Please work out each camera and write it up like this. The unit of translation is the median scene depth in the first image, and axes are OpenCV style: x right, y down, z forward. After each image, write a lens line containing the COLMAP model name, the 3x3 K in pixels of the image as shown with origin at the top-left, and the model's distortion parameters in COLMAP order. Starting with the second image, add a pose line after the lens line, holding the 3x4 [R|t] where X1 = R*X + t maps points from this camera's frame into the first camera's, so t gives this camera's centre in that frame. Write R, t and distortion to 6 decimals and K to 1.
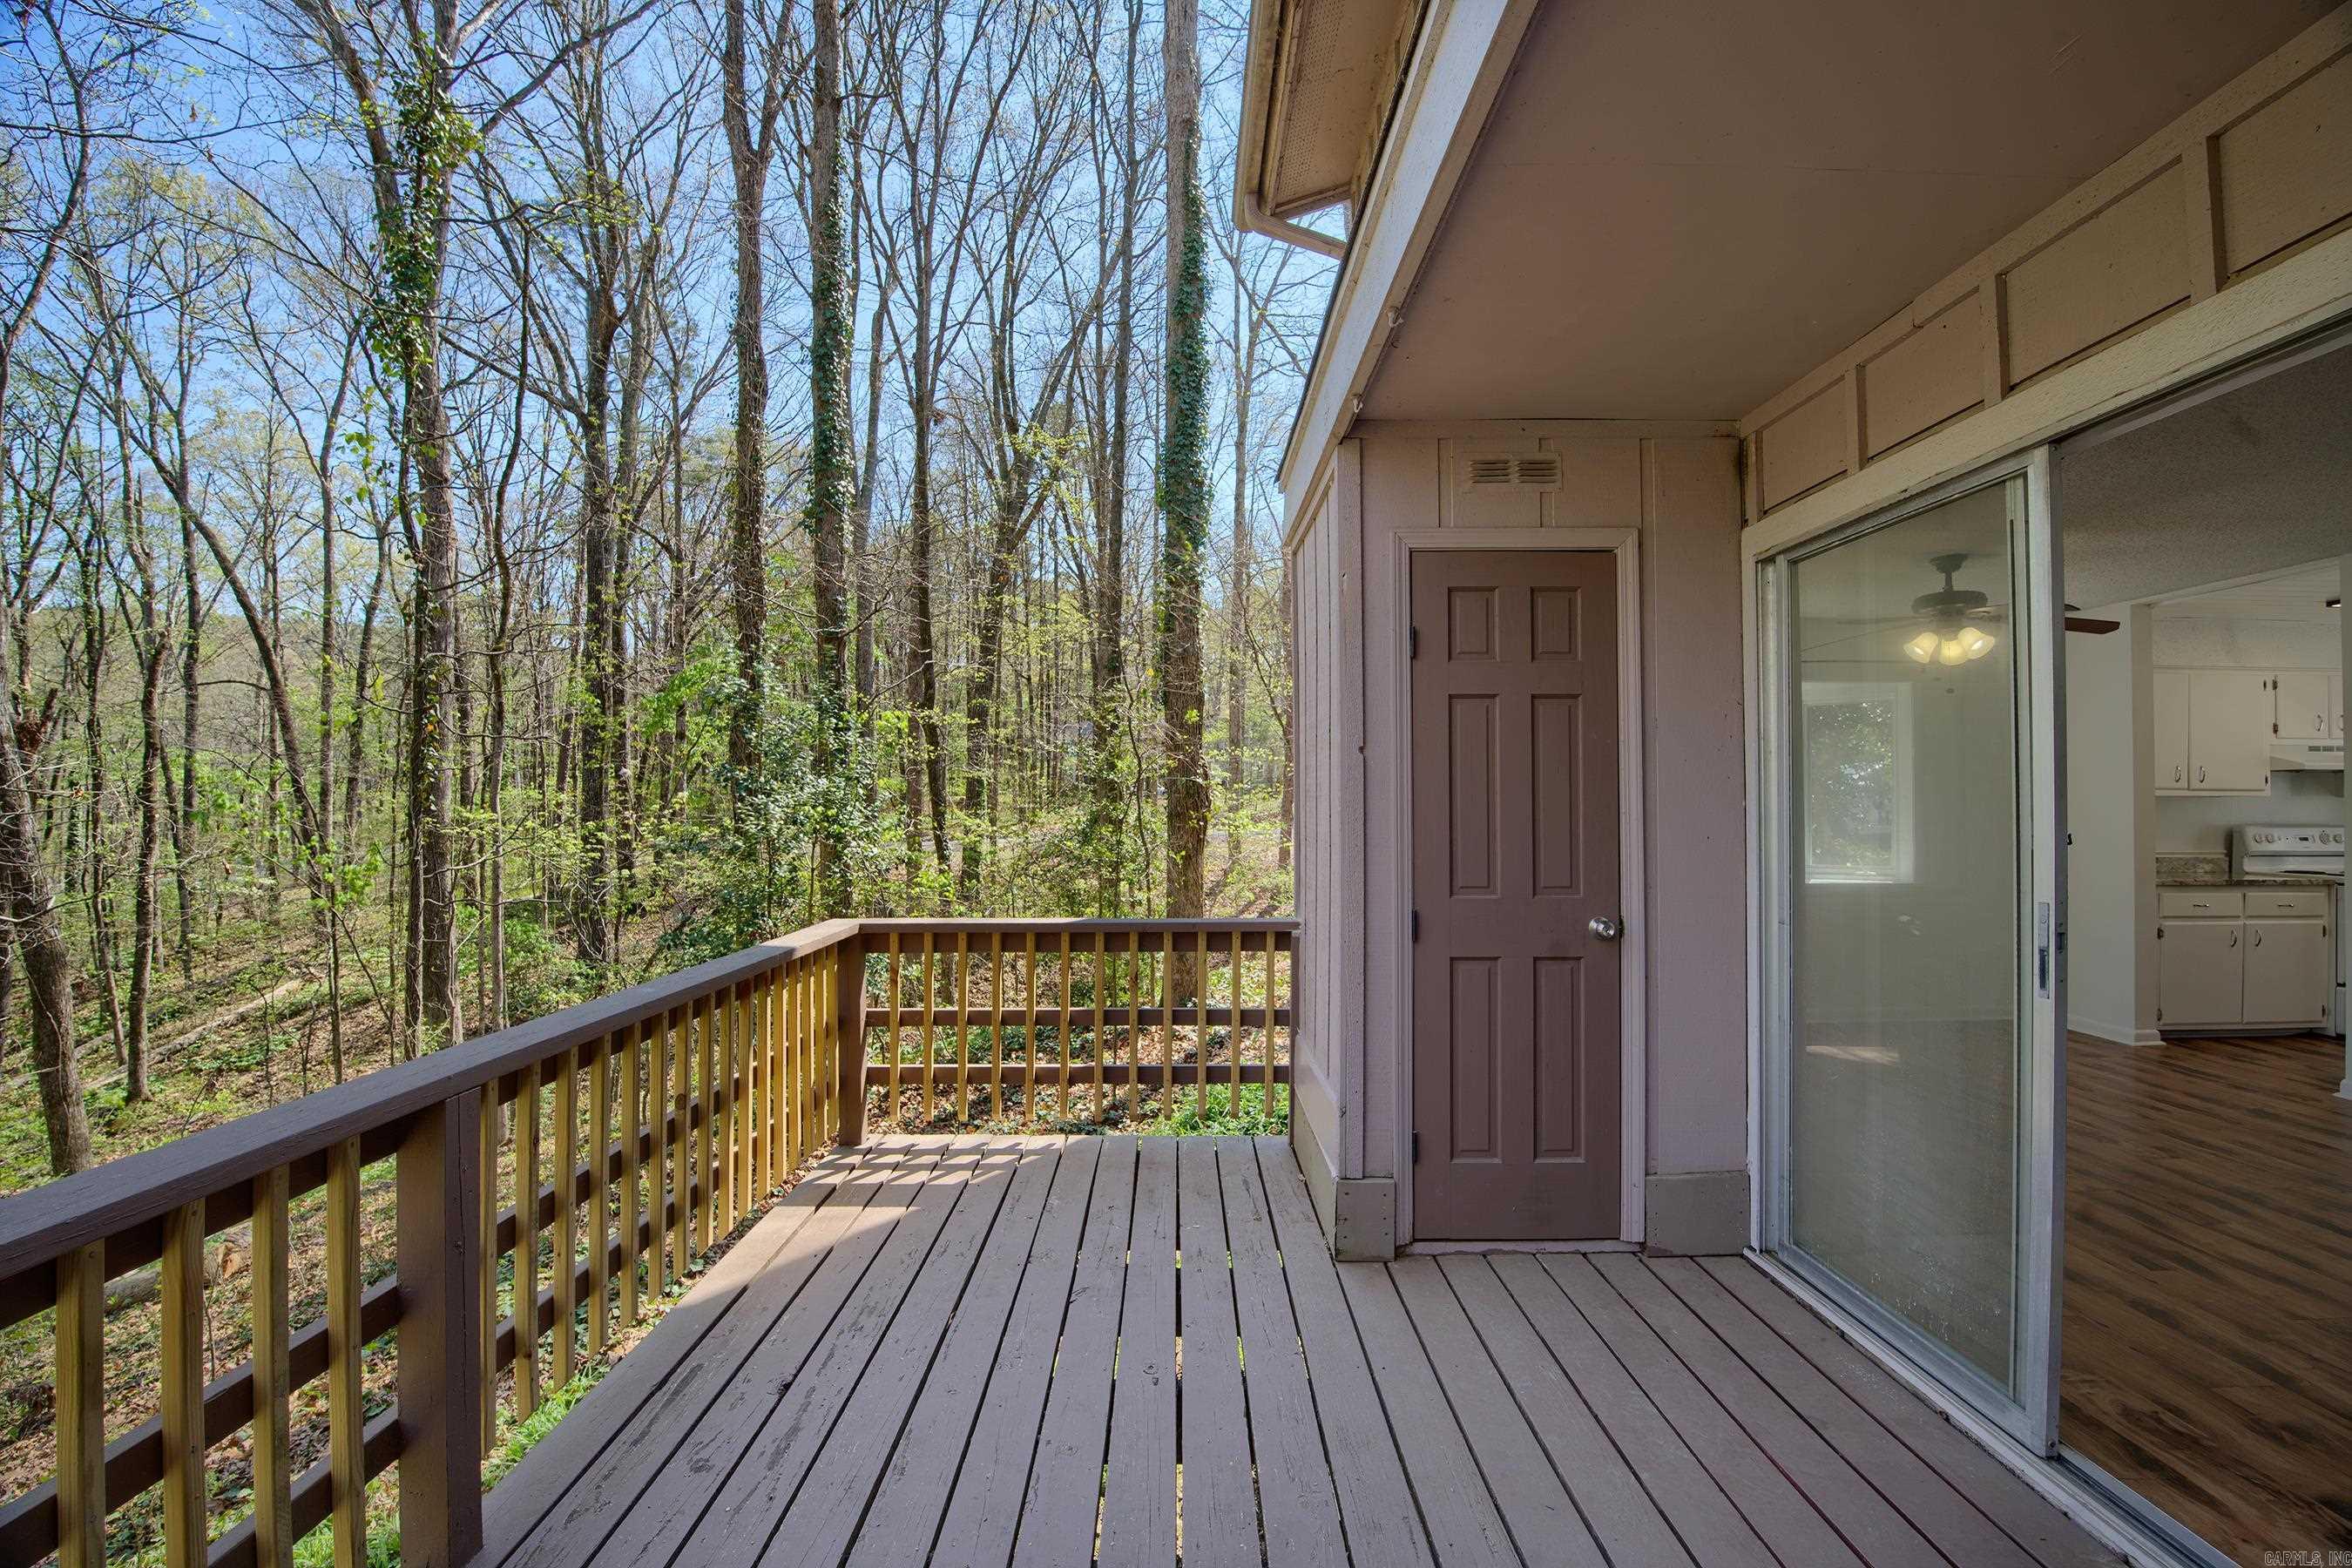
lens RADIAL K [[1056.6, 0, 1176.0], [0, 1056.6, 784.0], [0, 0, 1]] dist [-0.029462, 0.000024]
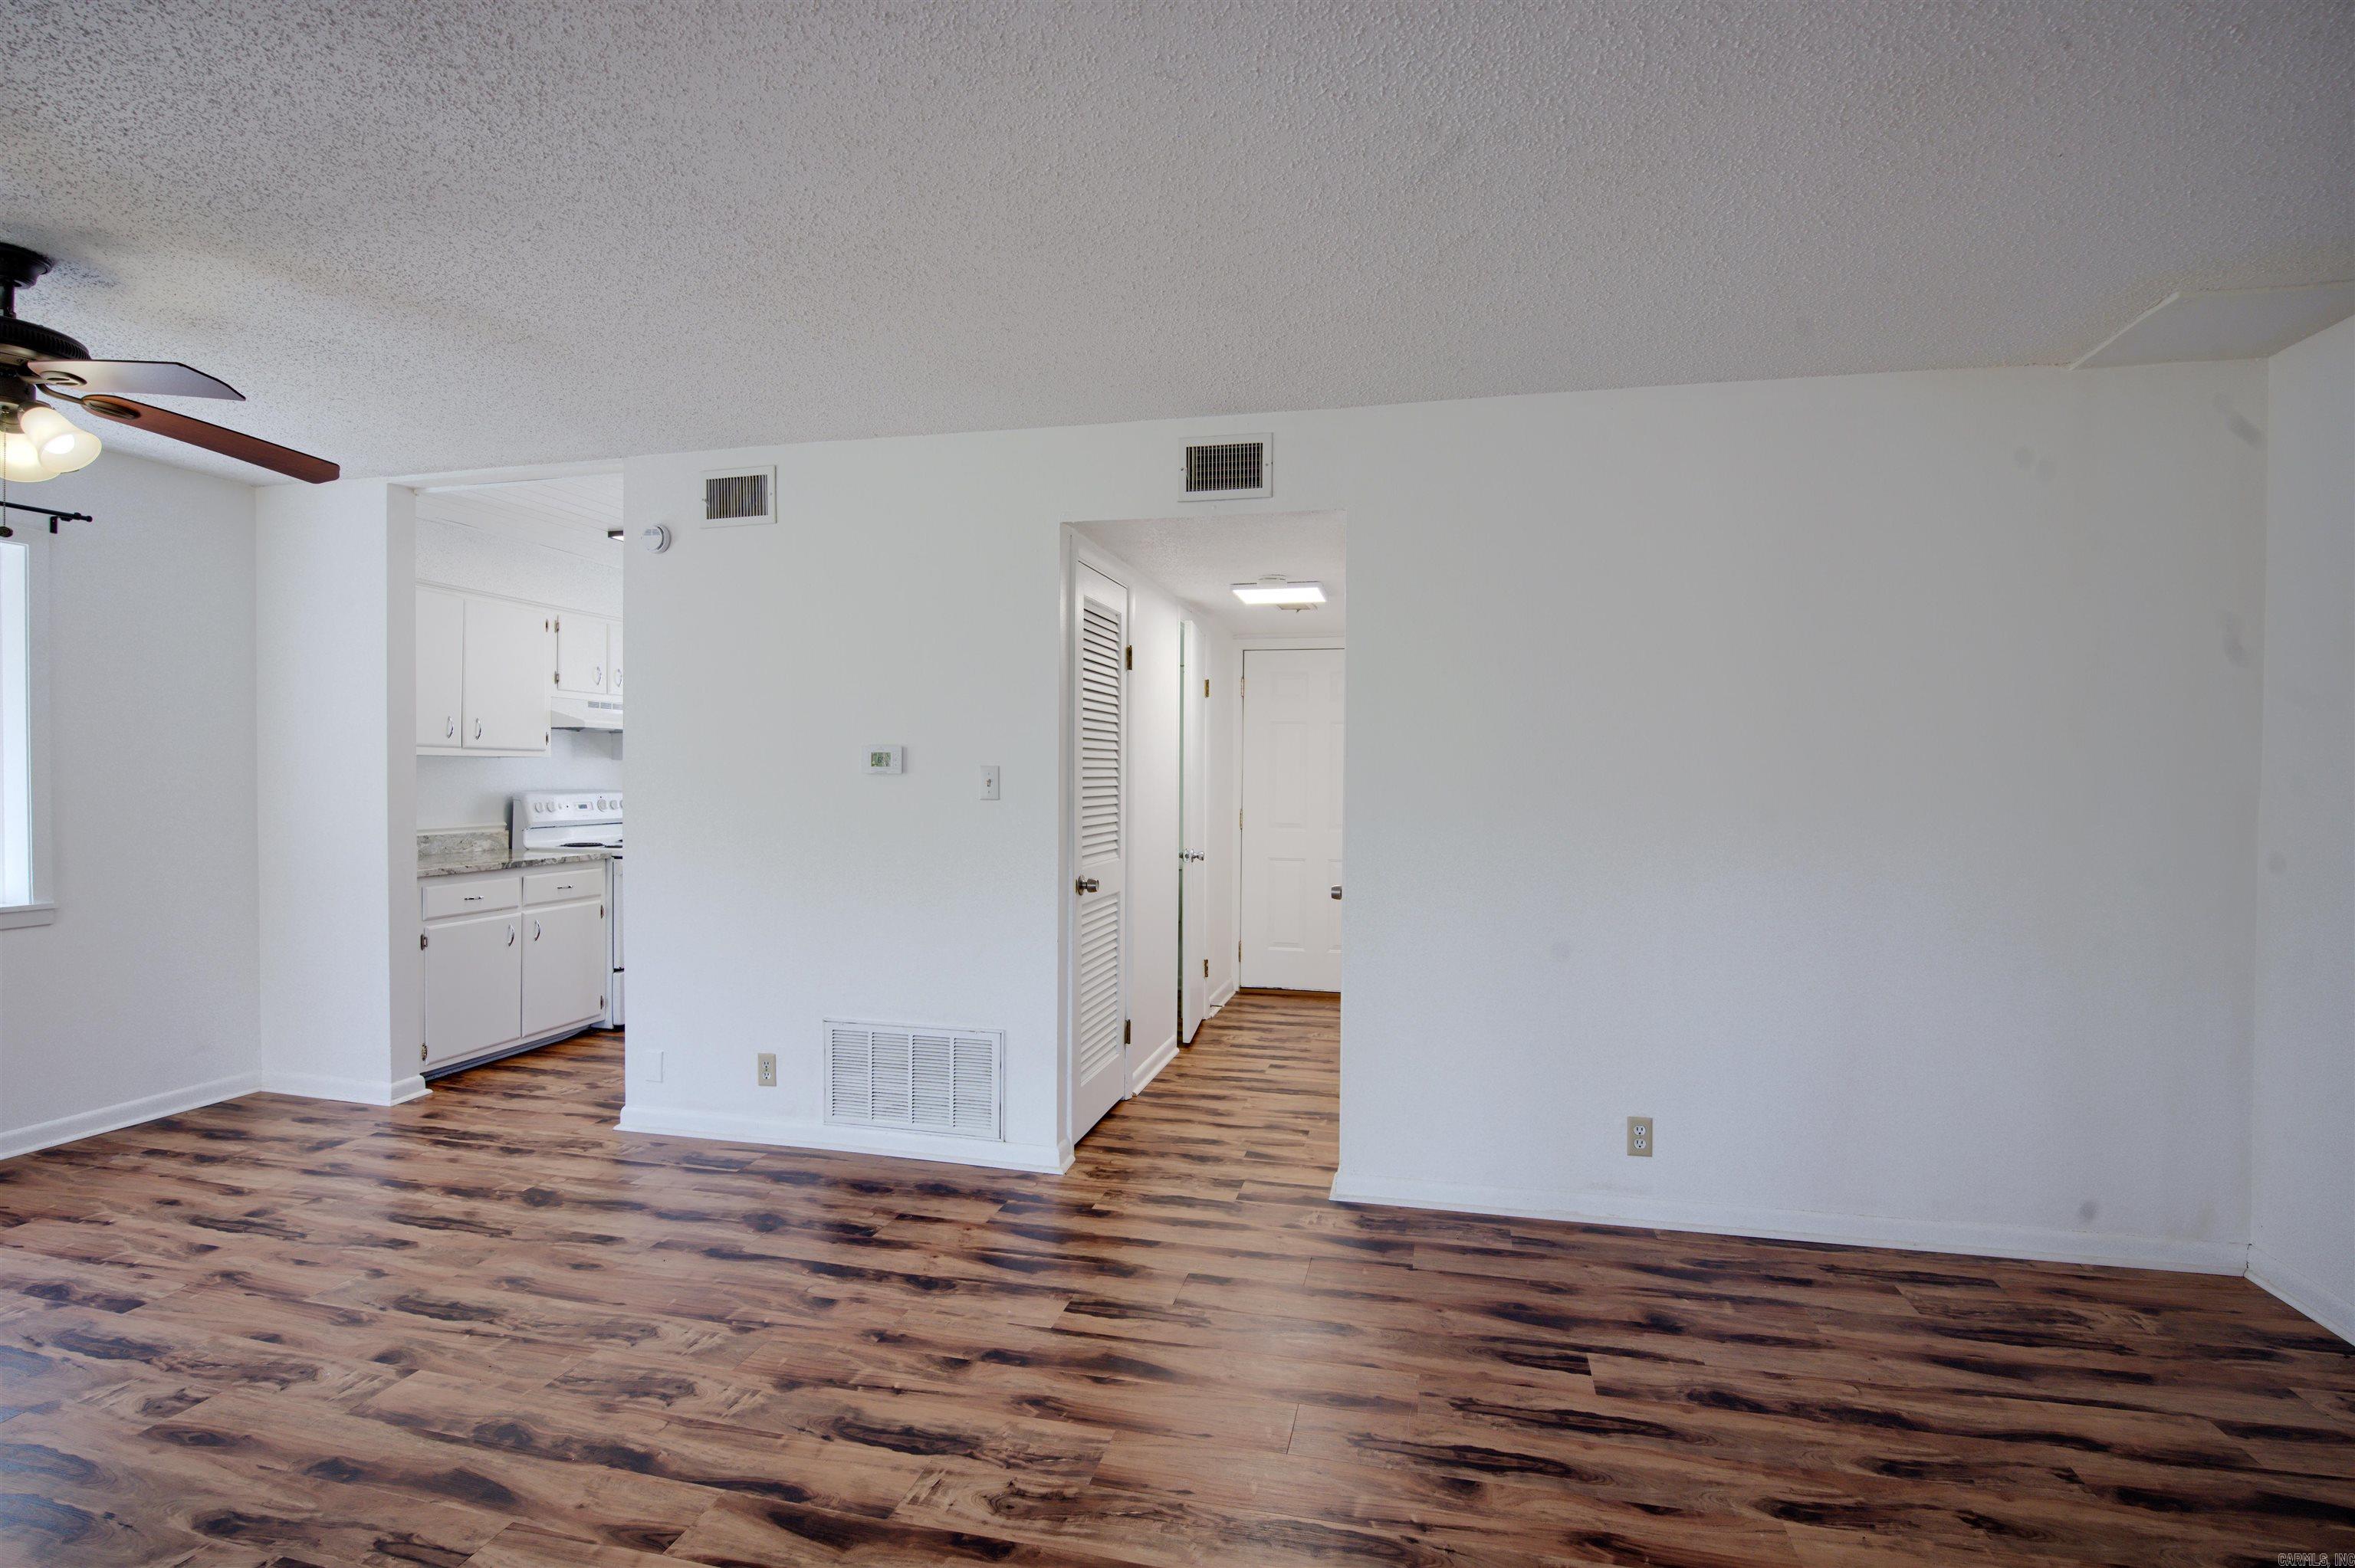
lens RADIAL K [[1101.3, 0, 1177.5], [0, 1101.3, 784.0], [0, 0, 1]] dist [-0.014467, -0.000357]
pose [[0.236433, -0.011181, 0.971584, 0.331851], [-0.014011, 0.999791, 0.014915, 0.014280], [-0.971547, -0.017139, 0.236226, 0.298788]]
